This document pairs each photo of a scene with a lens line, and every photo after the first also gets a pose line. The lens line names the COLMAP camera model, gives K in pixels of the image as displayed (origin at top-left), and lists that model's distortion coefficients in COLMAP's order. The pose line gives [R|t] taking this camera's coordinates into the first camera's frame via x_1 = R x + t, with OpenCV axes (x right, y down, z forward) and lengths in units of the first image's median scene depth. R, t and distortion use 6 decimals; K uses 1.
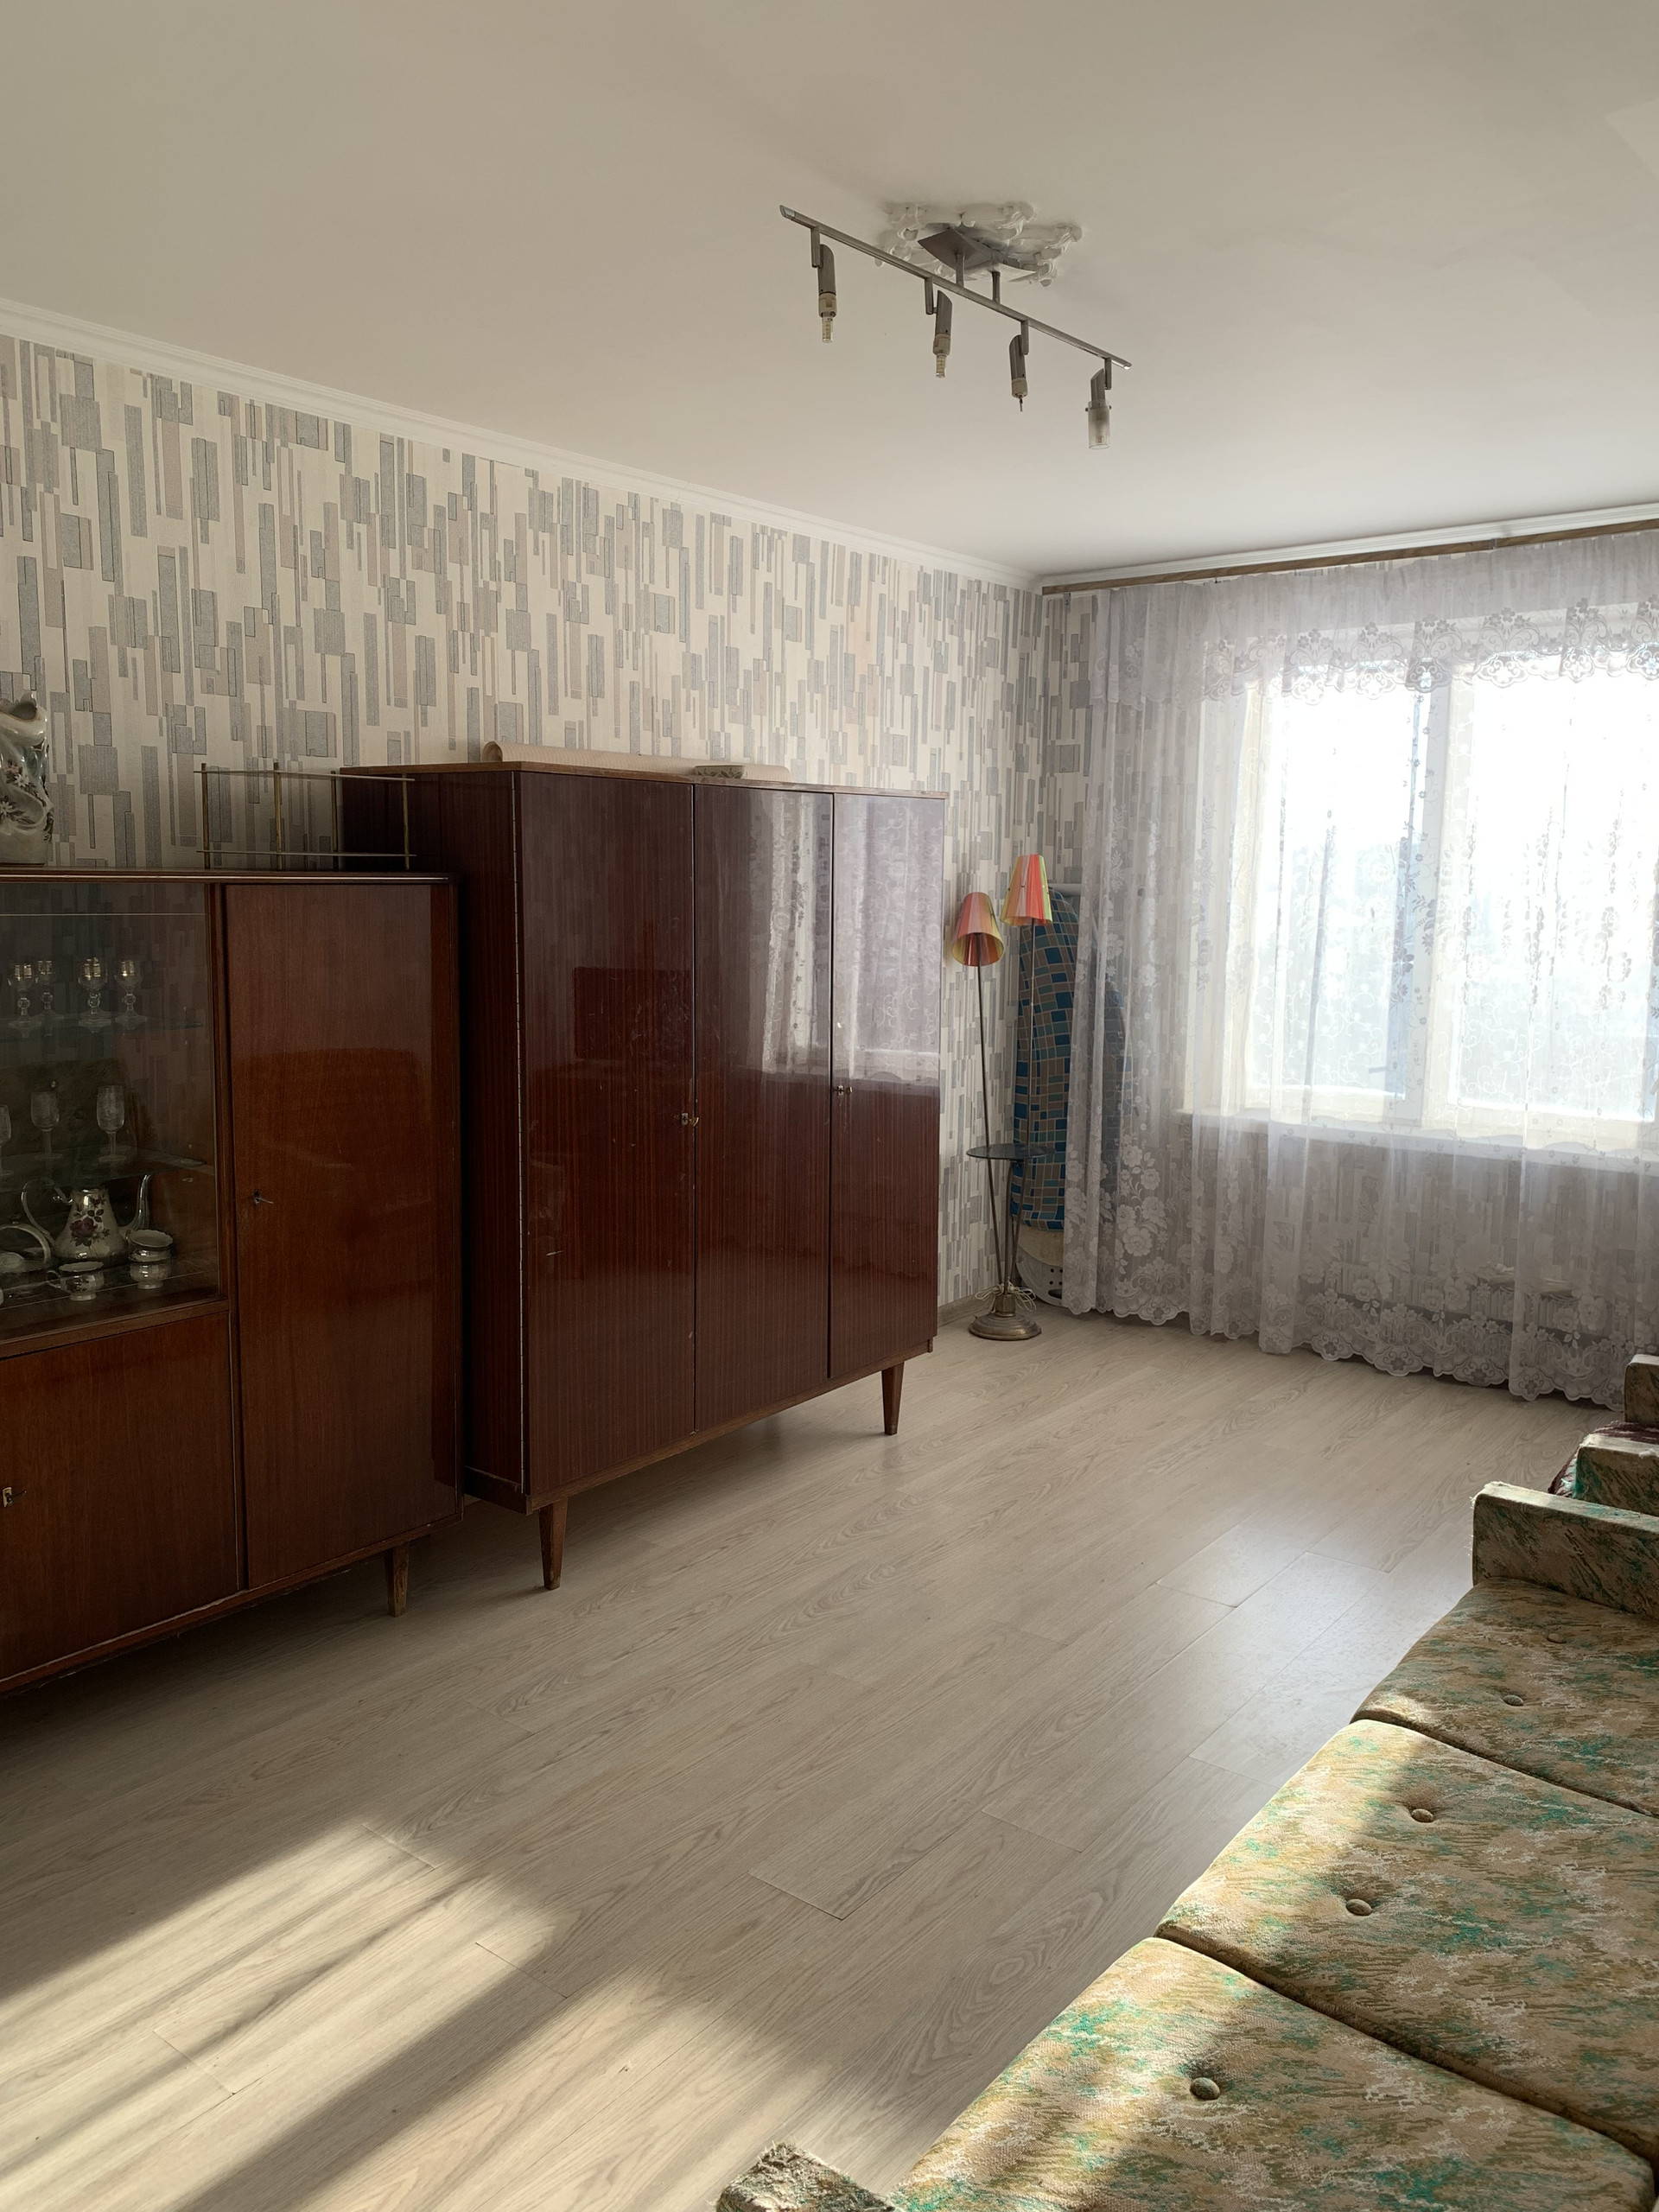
lens RADIAL K [[1640.2, 0, 810.2], [0, 1640.2, 1100.1], [0, 0, 1]] dist [0.045838, -0.070454]
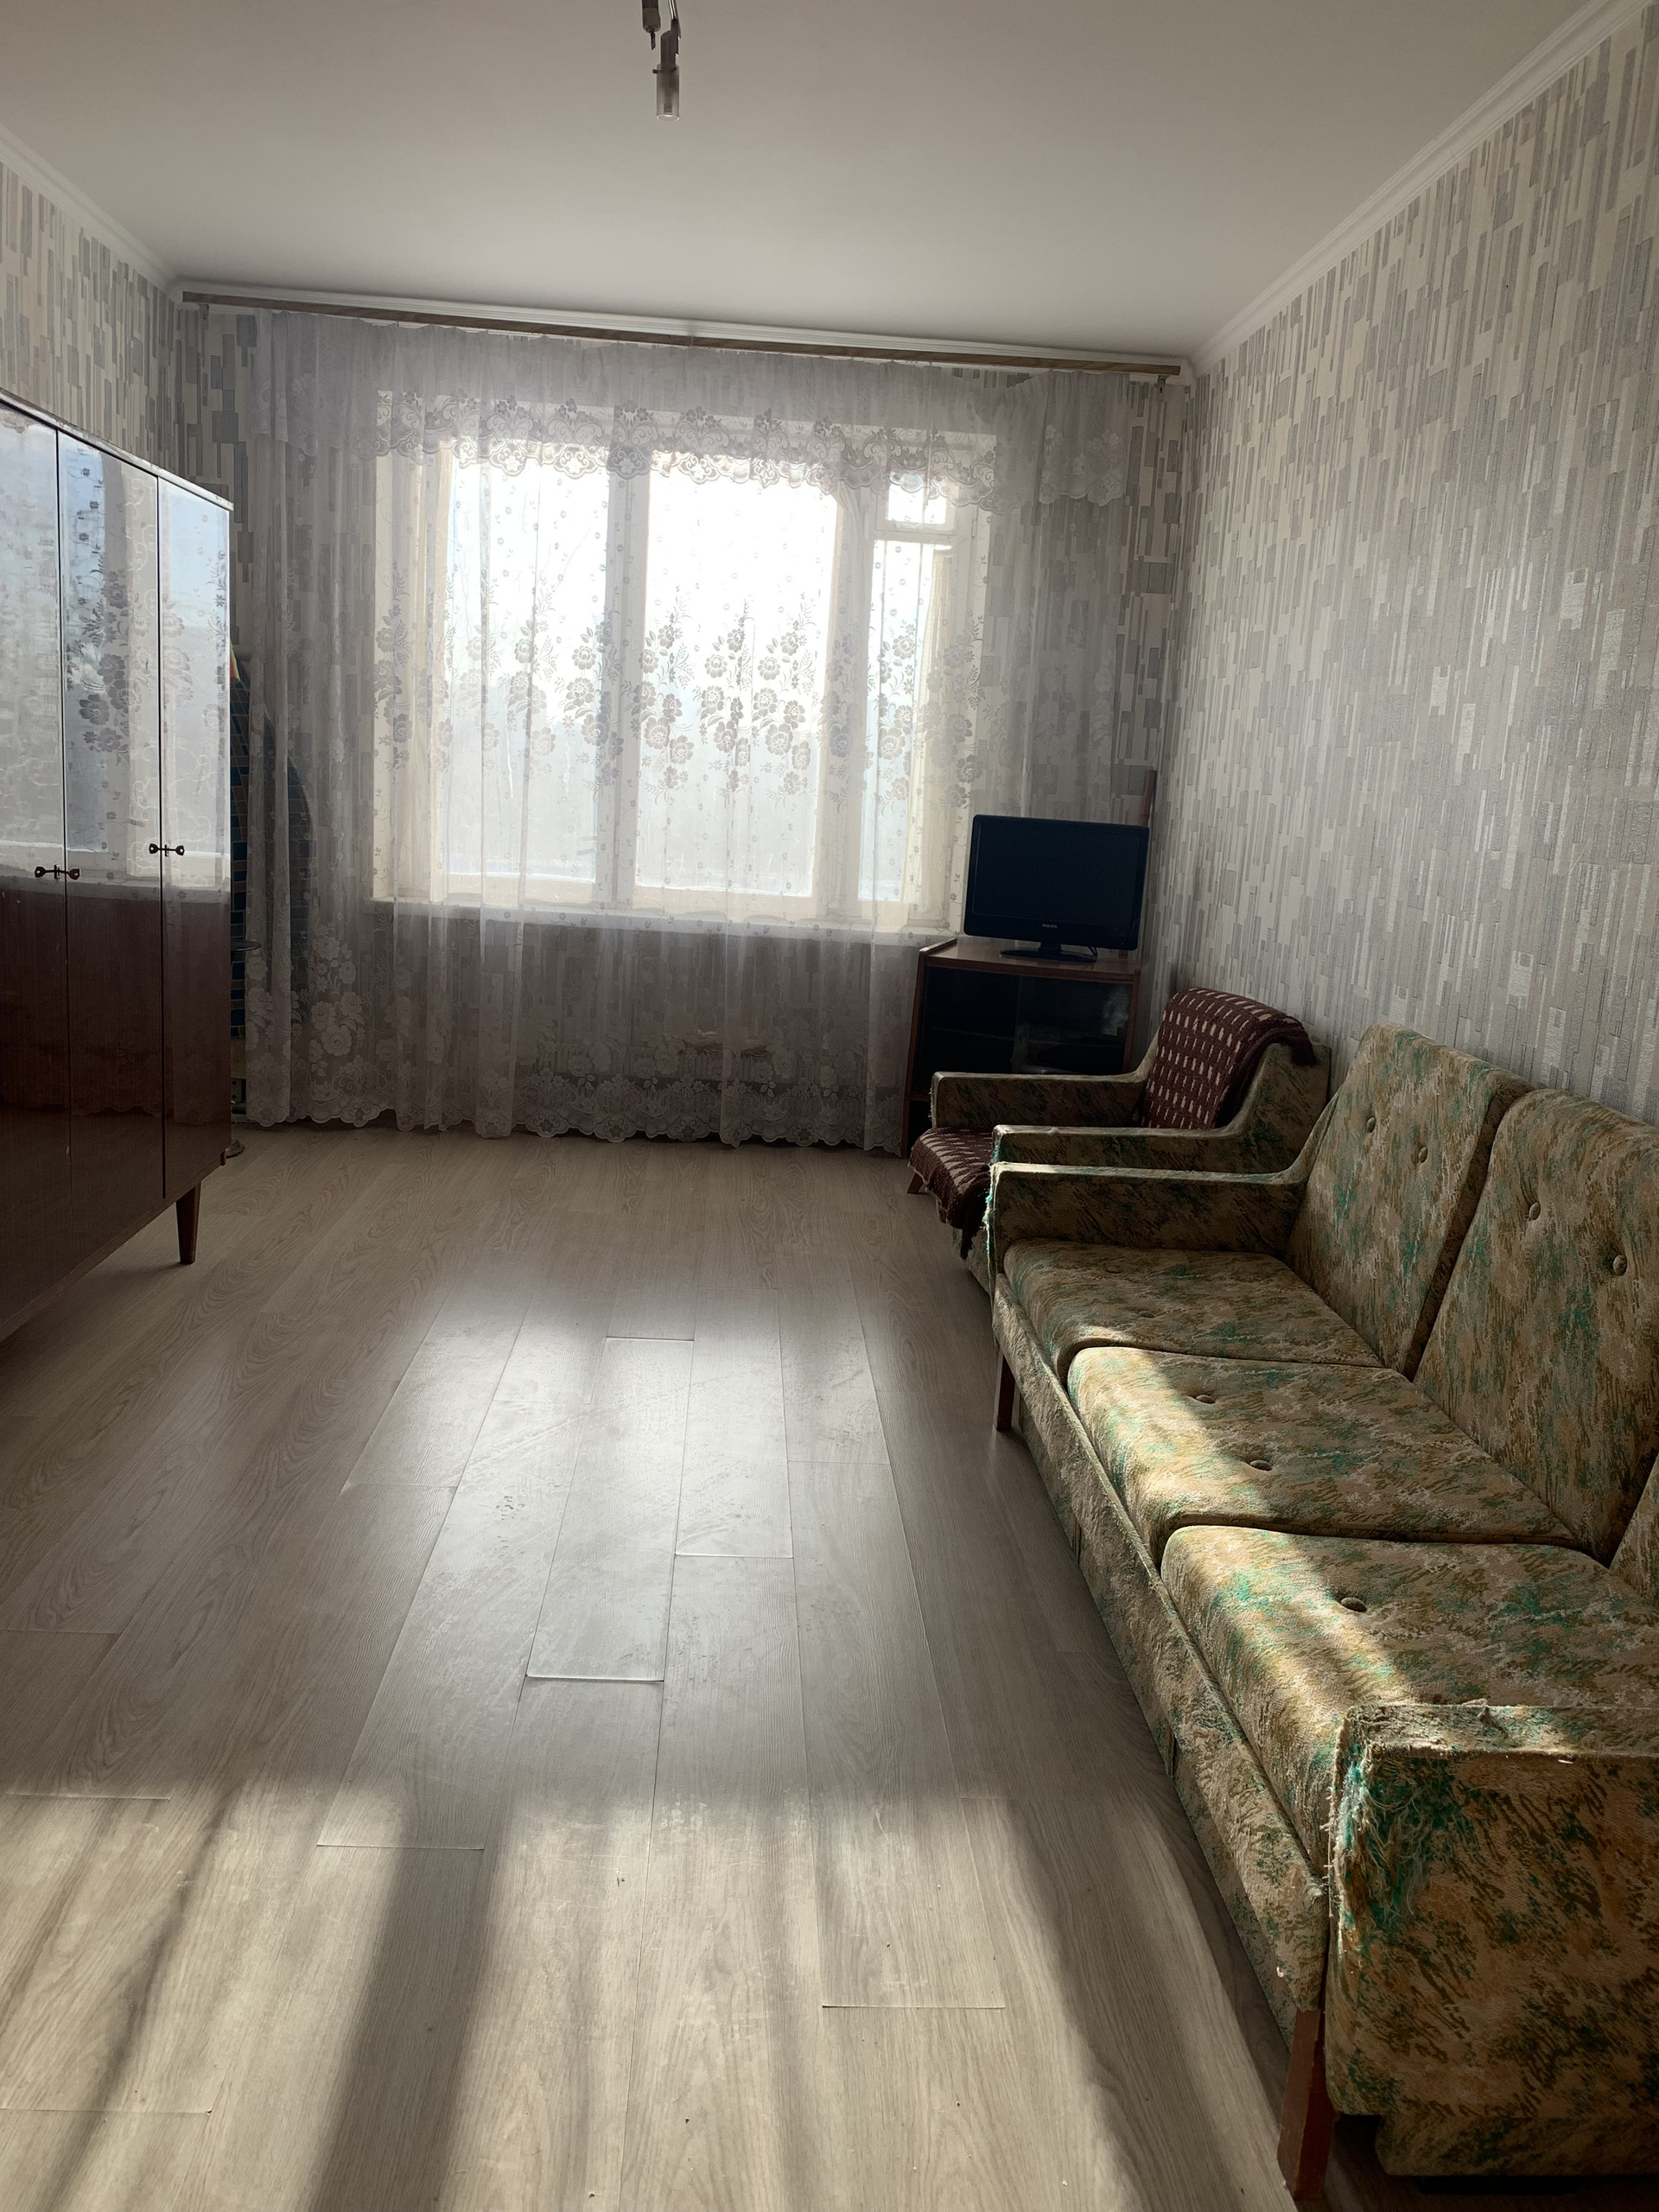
lens RADIAL K [[1640.2, 0, 810.2], [0, 1640.2, 1100.1], [0, 0, 1]] dist [0.045838, -0.070454]
pose [[0.757300, -0.090446, 0.646774, -0.236582], [0.030843, 0.994211, 0.102919, 0.035510], [-0.652338, -0.057993, 0.755706, 0.121686]]
